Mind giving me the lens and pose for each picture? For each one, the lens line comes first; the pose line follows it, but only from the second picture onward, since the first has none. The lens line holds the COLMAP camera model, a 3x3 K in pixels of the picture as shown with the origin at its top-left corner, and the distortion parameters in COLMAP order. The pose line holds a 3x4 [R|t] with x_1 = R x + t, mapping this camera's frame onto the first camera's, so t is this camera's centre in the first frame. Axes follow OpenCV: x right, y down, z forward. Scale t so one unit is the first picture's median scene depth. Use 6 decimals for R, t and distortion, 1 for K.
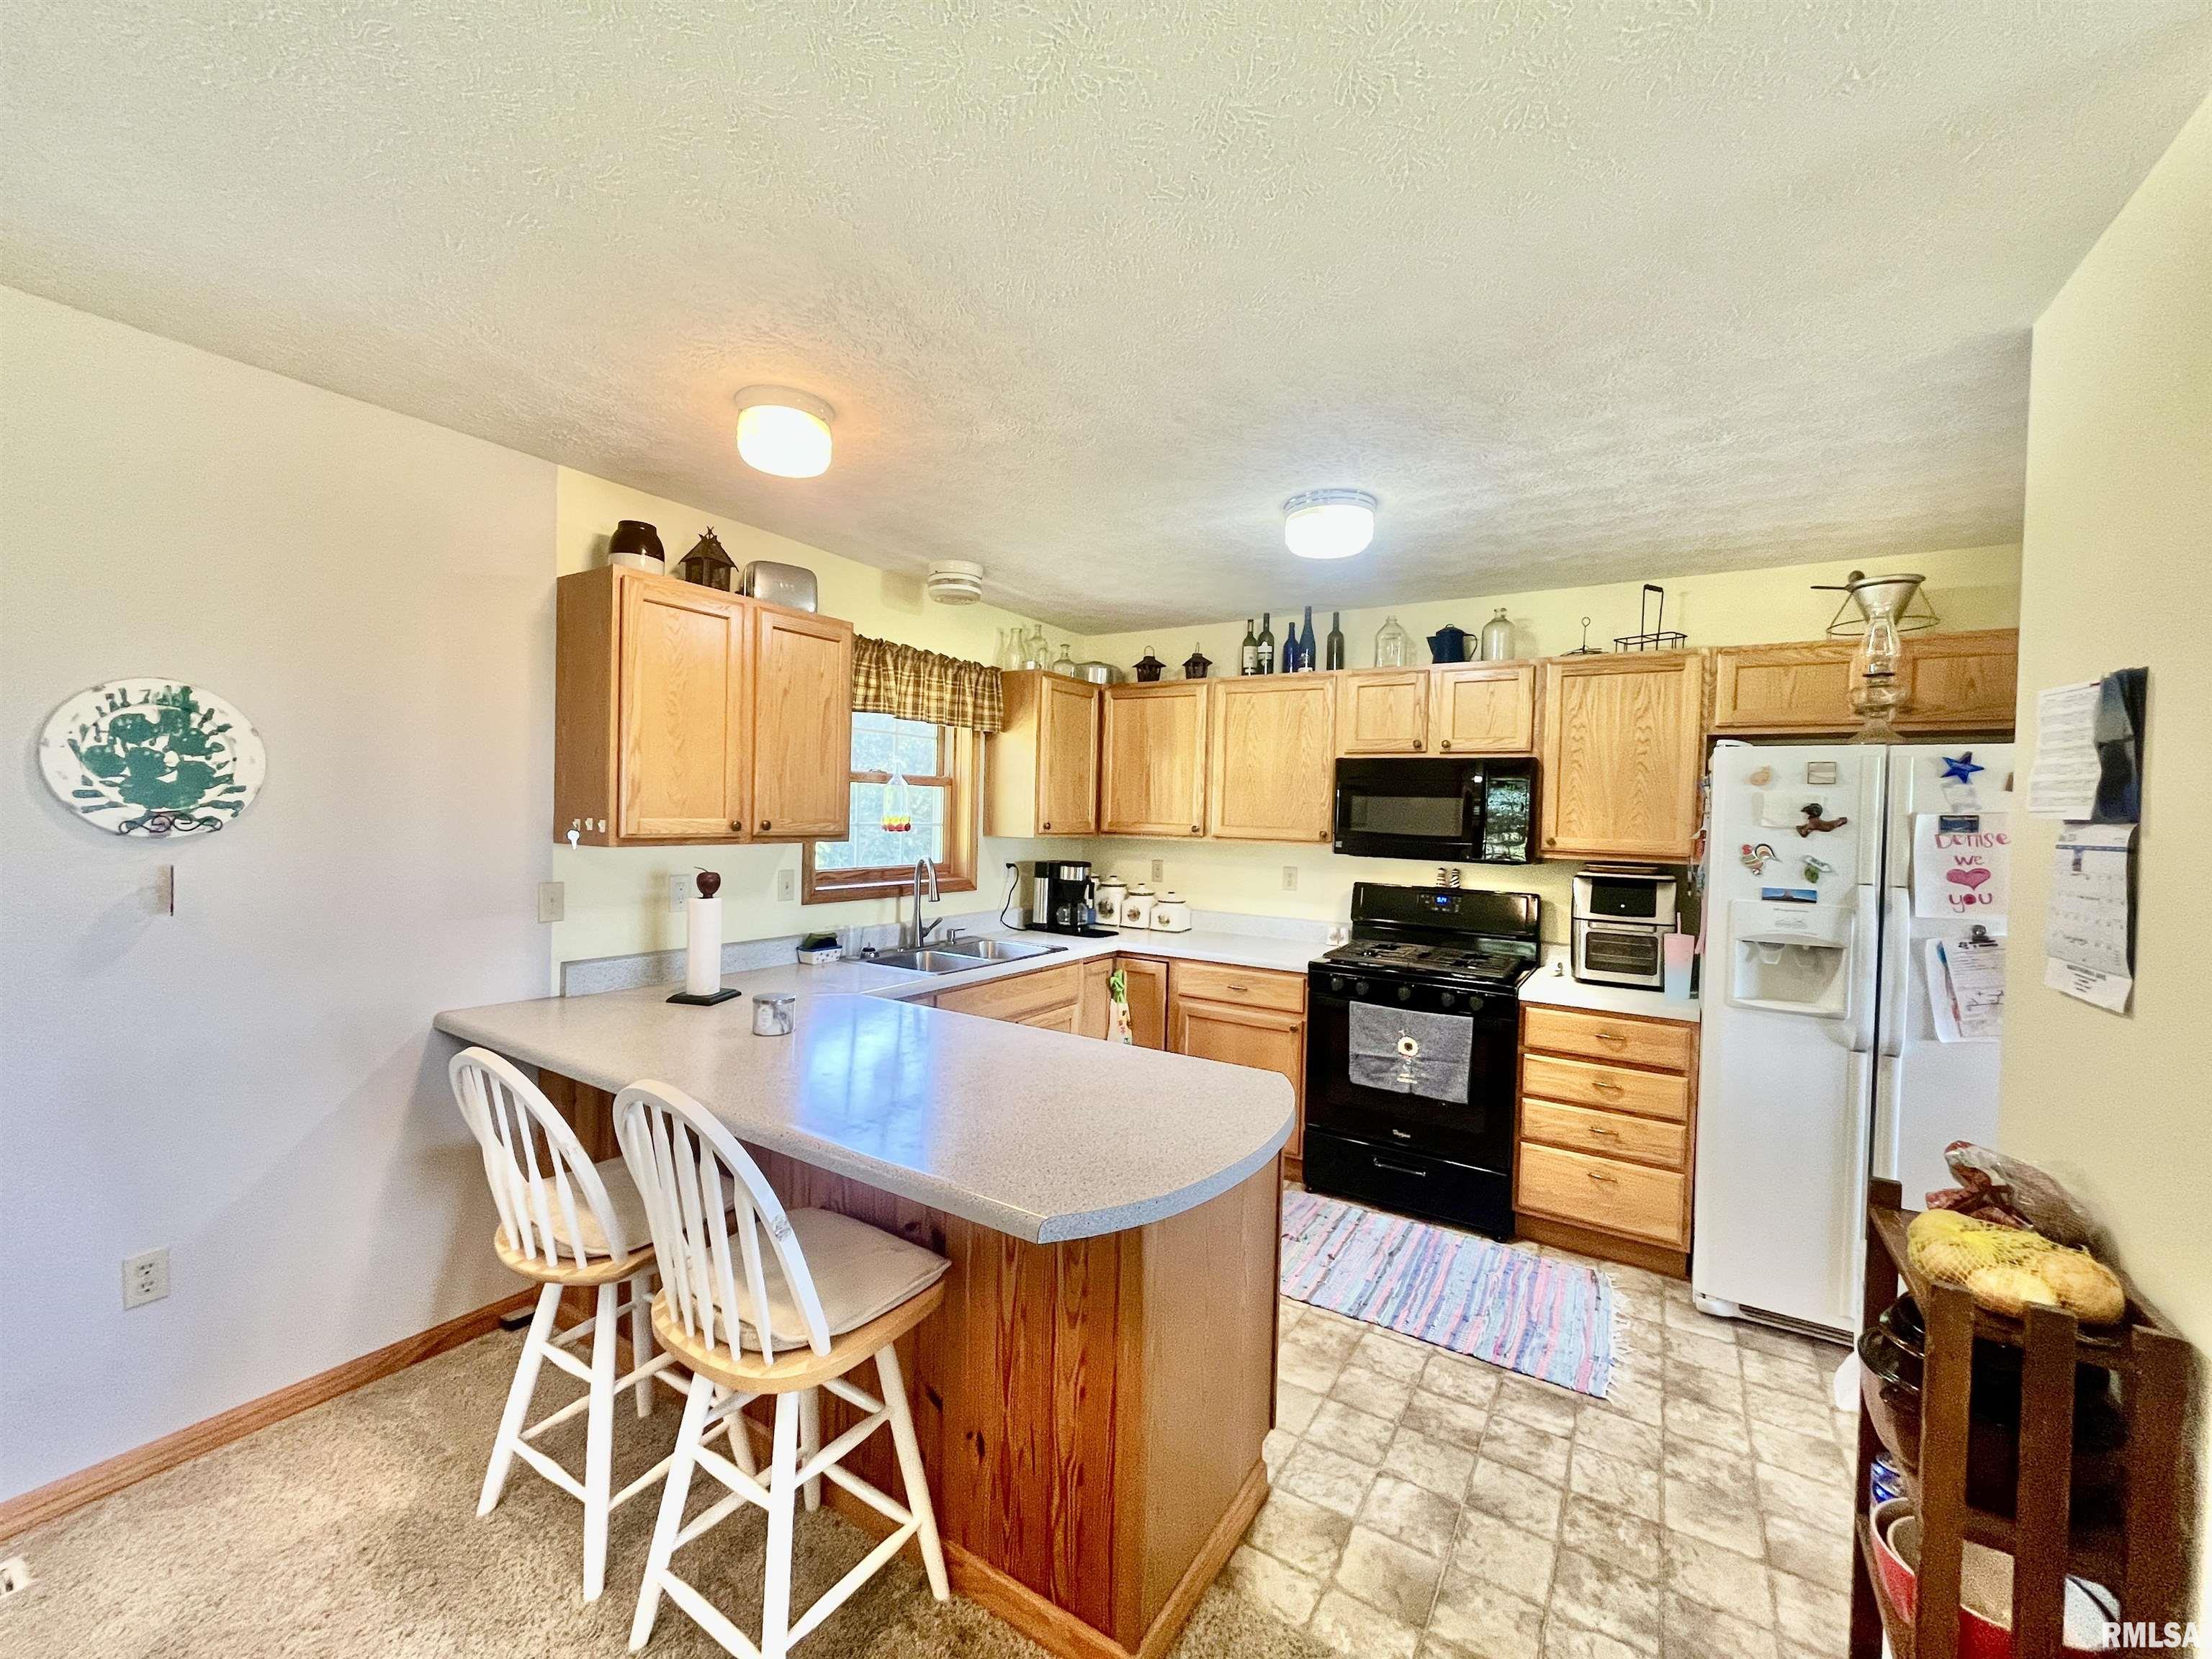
lens RADIAL K [[892.5, 0, 1097.5], [0, 892.5, 827.9], [0, 0, 1]] dist [-0.003524, -0.000307]
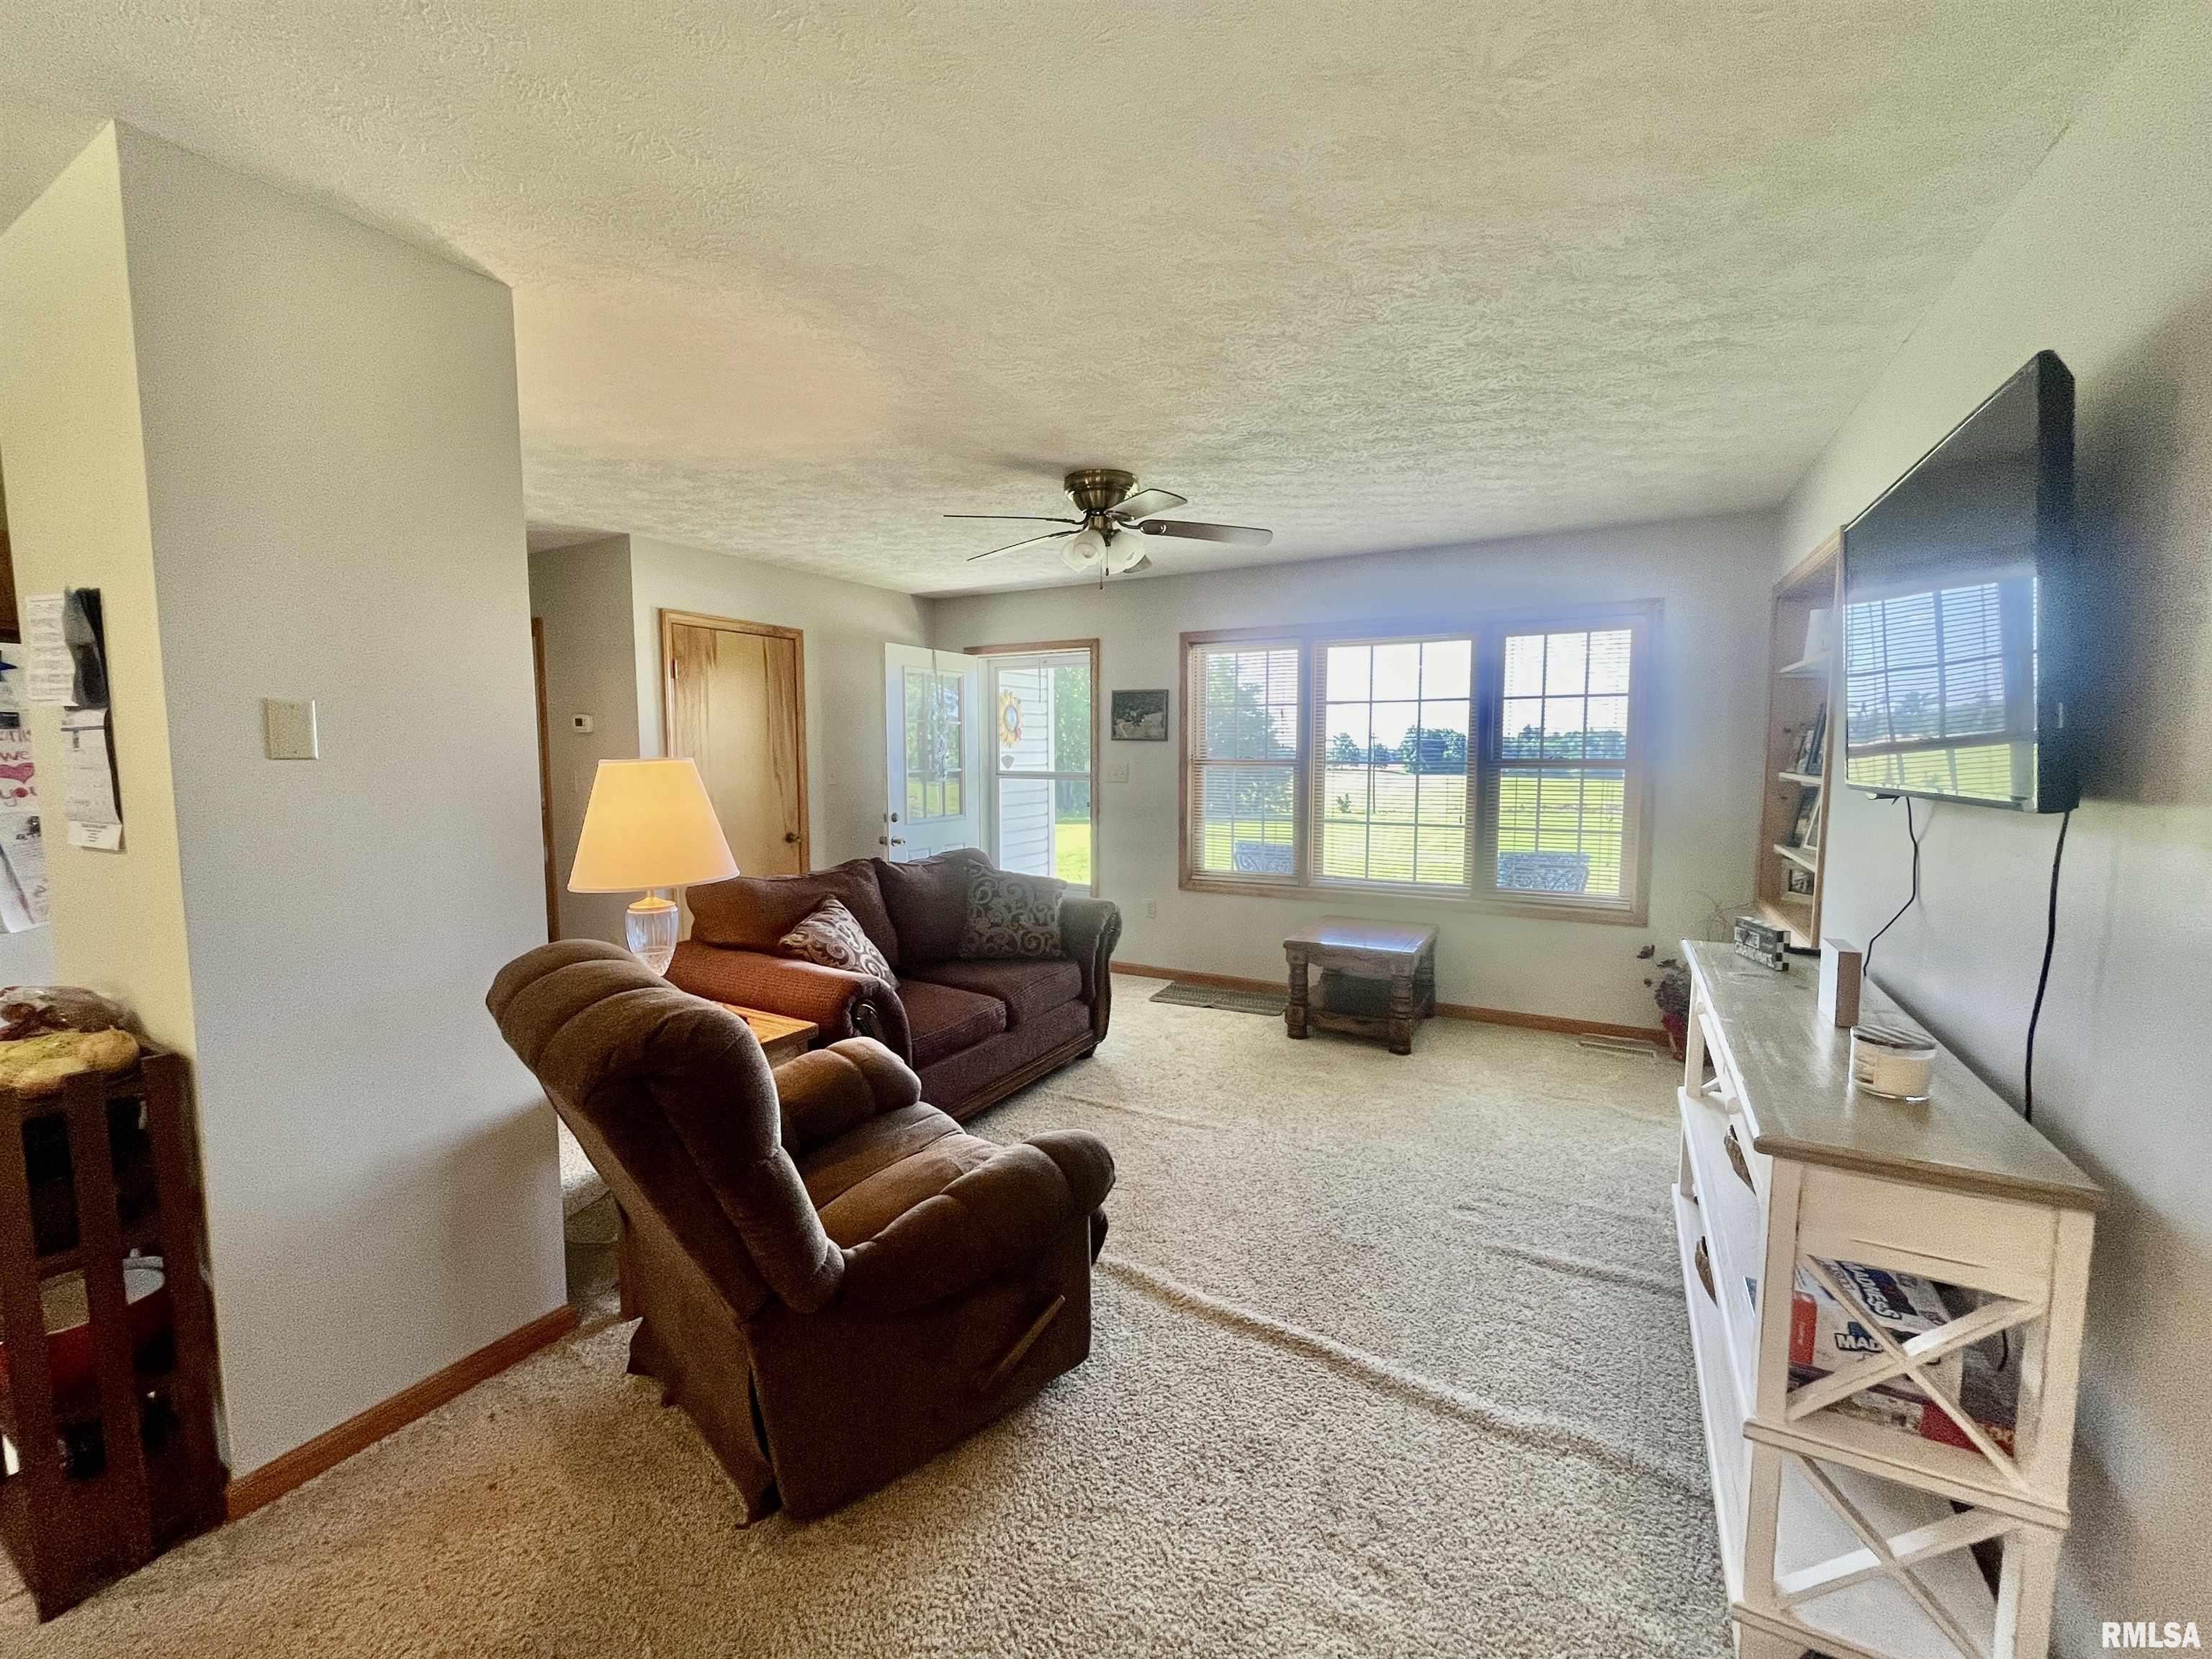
lens RADIAL K [[892.5, 0, 1097.5], [0, 892.5, 827.9], [0, 0, 1]] dist [-0.003524, -0.000307]
pose [[-0.055488, -0.112050, 0.992152, -0.128927], [0.018530, 0.993396, 0.113227, 0.025674], [-0.998287, 0.024667, -0.053046, -0.204945]]
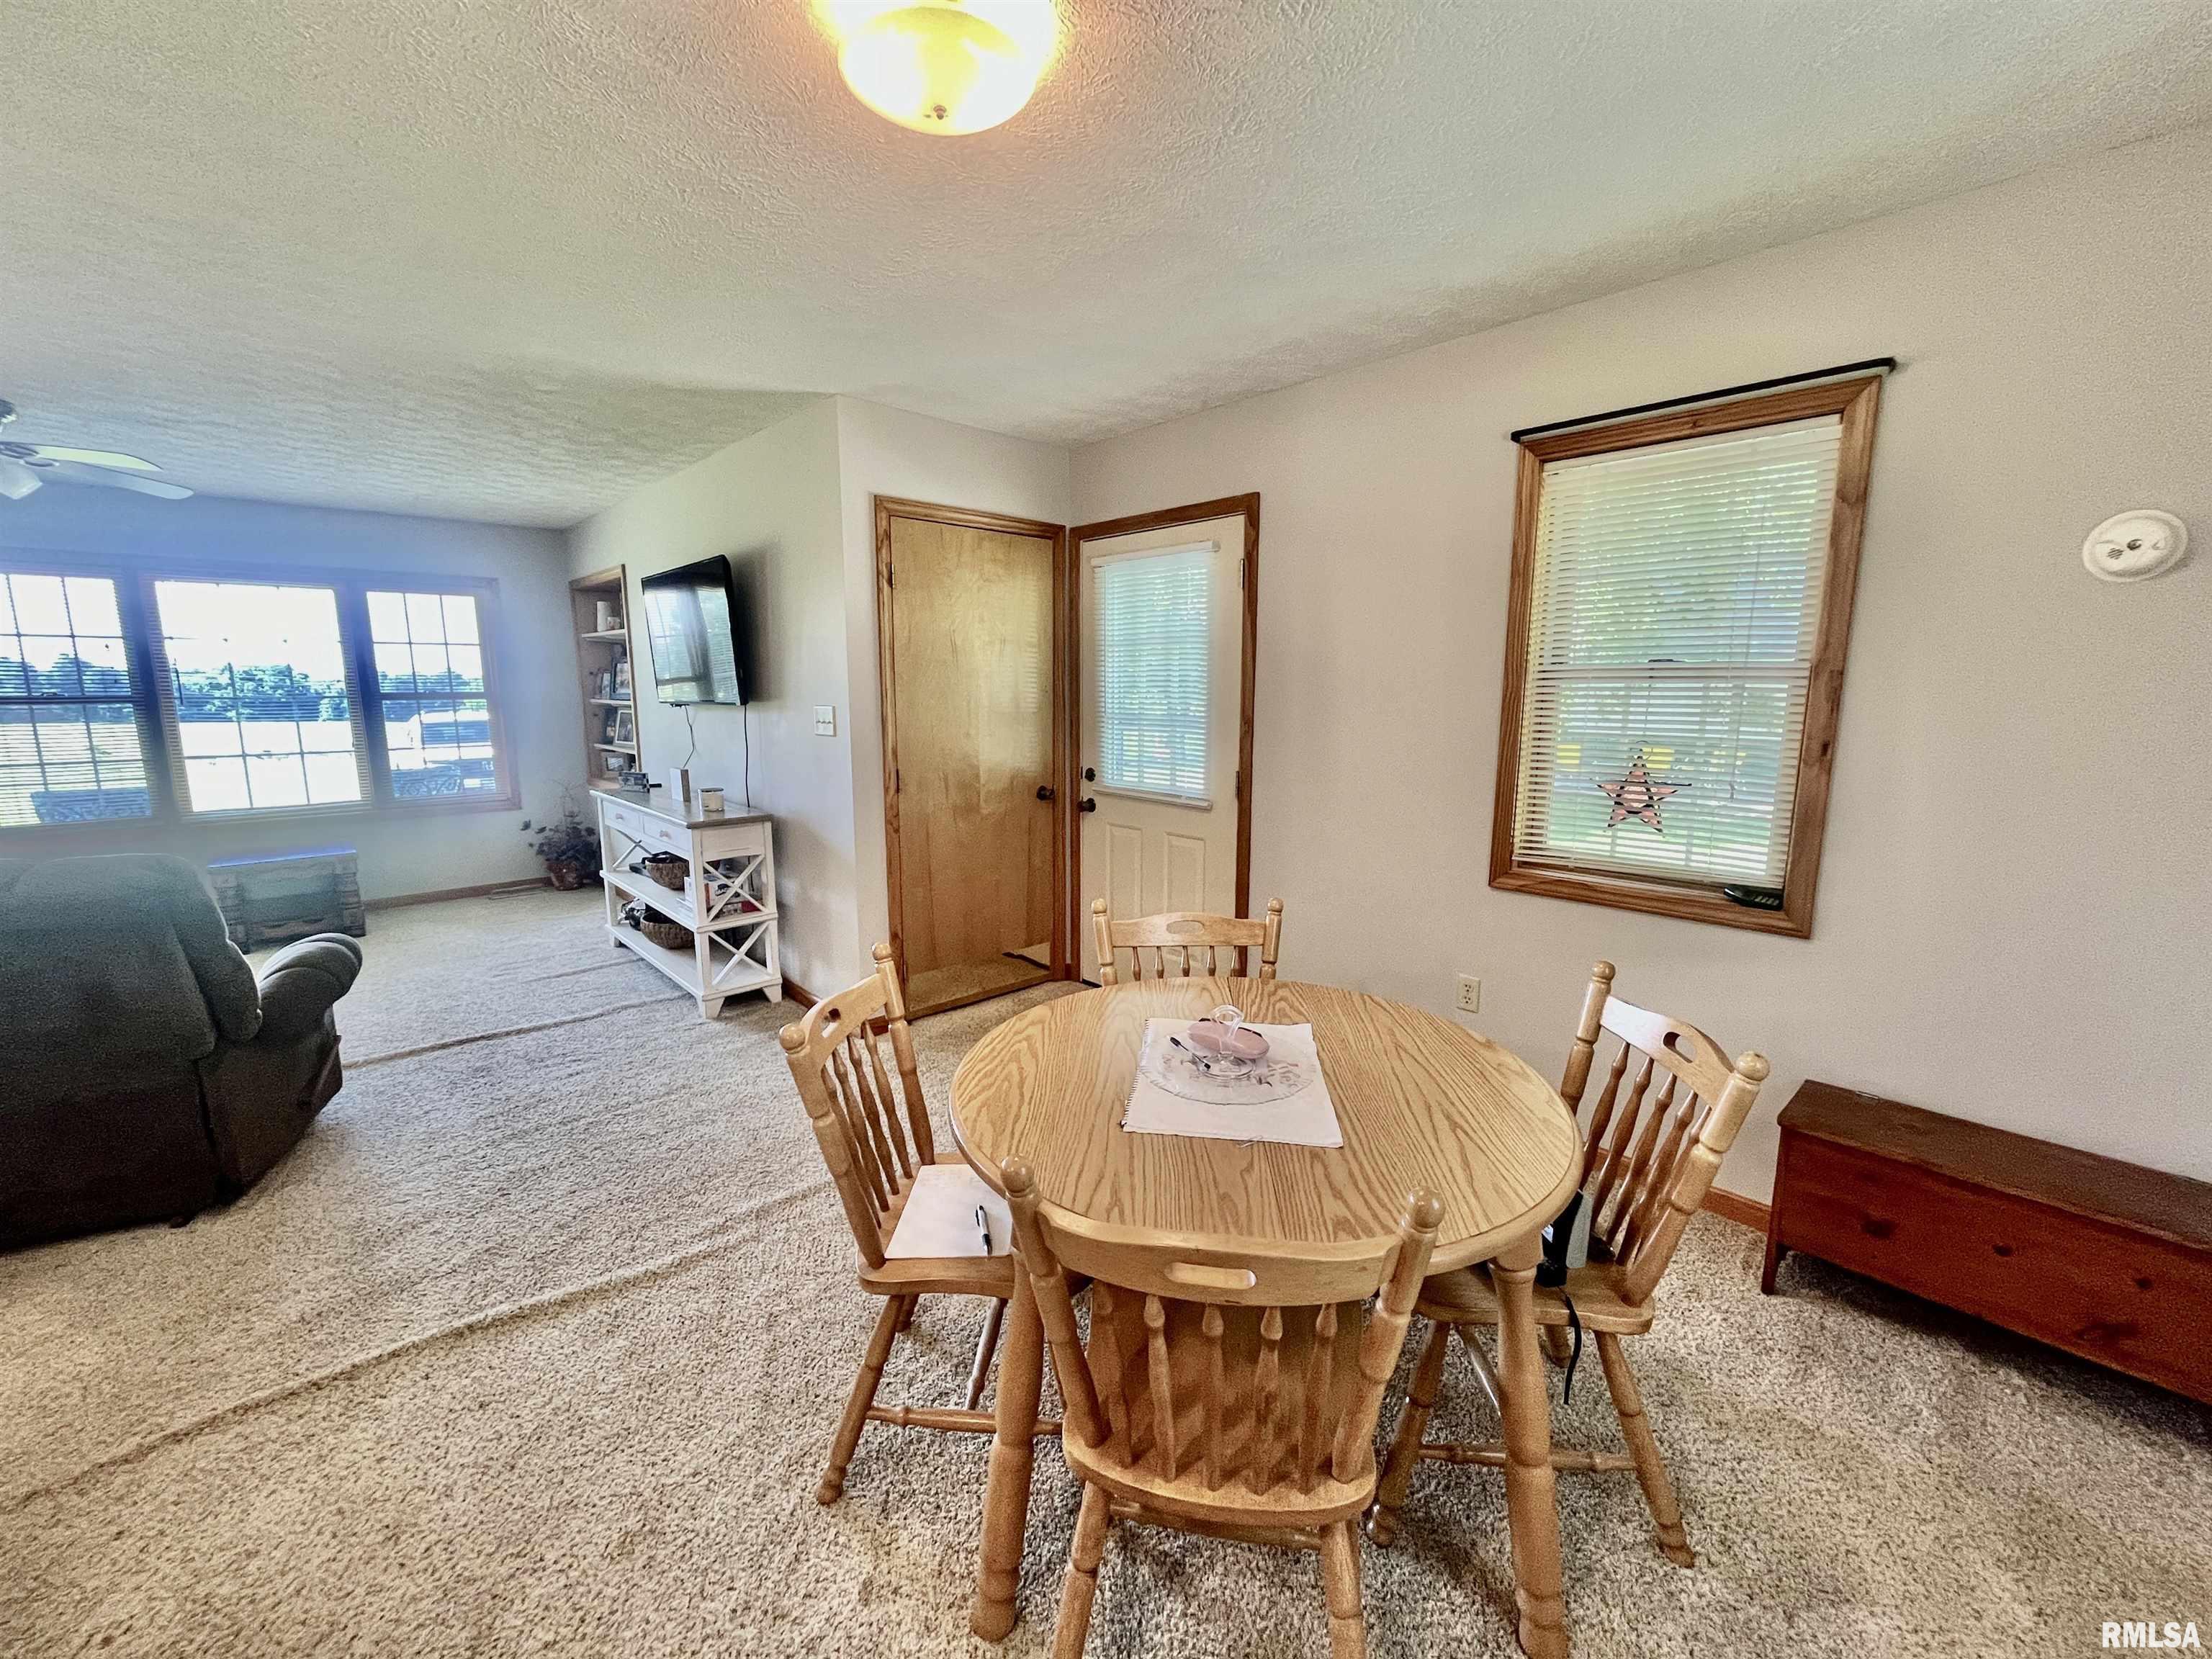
lens RADIAL K [[892.5, 0, 1097.5], [0, 892.5, 827.9], [0, 0, 1]] dist [-0.003524, -0.000307]
pose [[-0.967111, -0.062926, 0.246449, -0.674009], [-0.017173, 0.982858, 0.183561, -0.002350], [-0.253775, 0.173292, -0.951613, 0.619728]]
